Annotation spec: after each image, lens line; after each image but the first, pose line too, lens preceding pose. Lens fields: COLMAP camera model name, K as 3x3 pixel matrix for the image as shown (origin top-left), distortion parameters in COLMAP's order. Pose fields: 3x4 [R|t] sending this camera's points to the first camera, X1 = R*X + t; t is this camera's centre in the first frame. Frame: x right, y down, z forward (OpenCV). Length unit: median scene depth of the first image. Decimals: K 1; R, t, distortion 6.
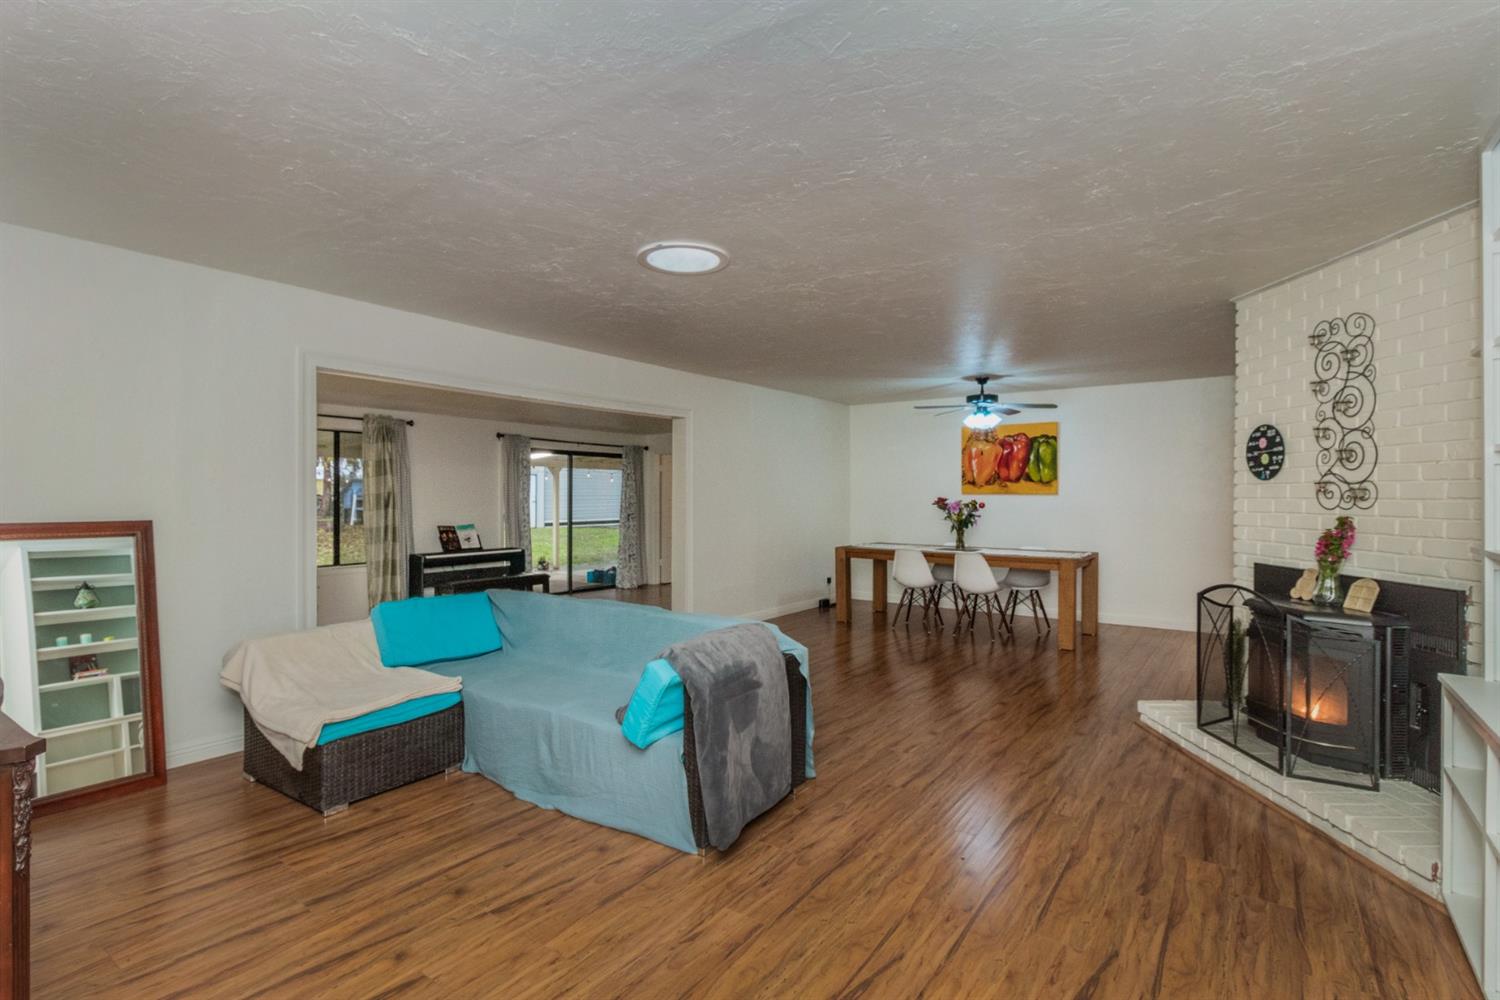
lens RADIAL K [[729.3, 0, 751.8], [0, 729.3, 502.0], [0, 0, 1]] dist [0.001326, -0.000239]
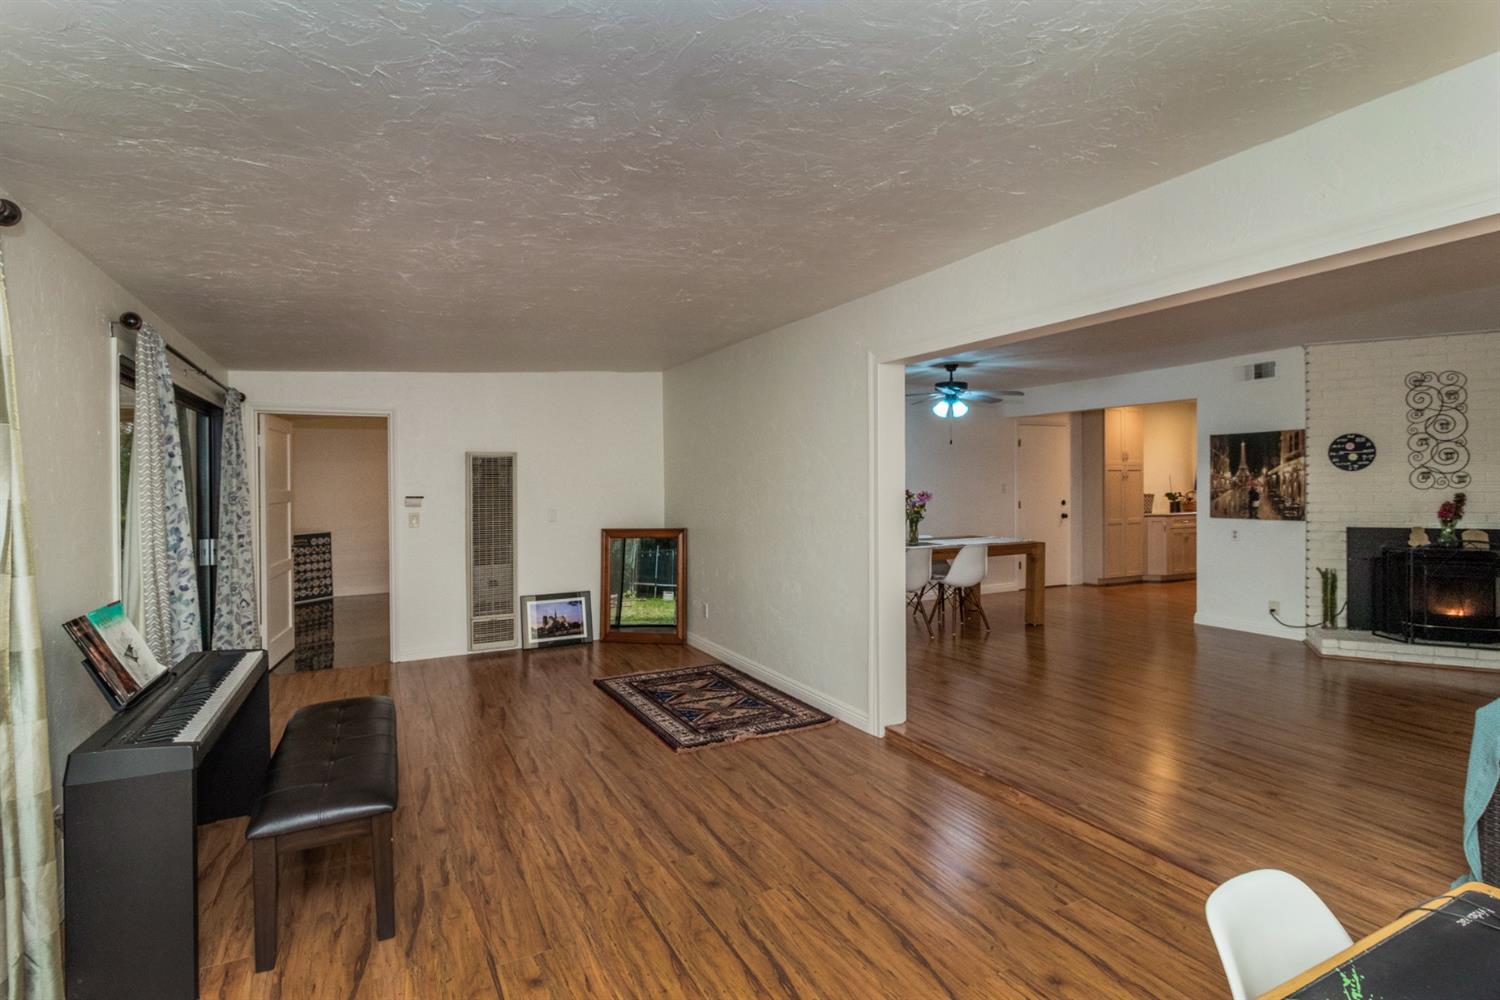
lens RADIAL K [[729.3, 0, 753.5], [0, 729.3, 494.0], [0, 0, 1]] dist [0.001326, -0.000239]
pose [[0.463012, -0.006253, 0.886330, -1.184162], [0.015365, 0.999881, -0.000972, -0.001029], [-0.886219, 0.014068, 0.463054, 1.403664]]
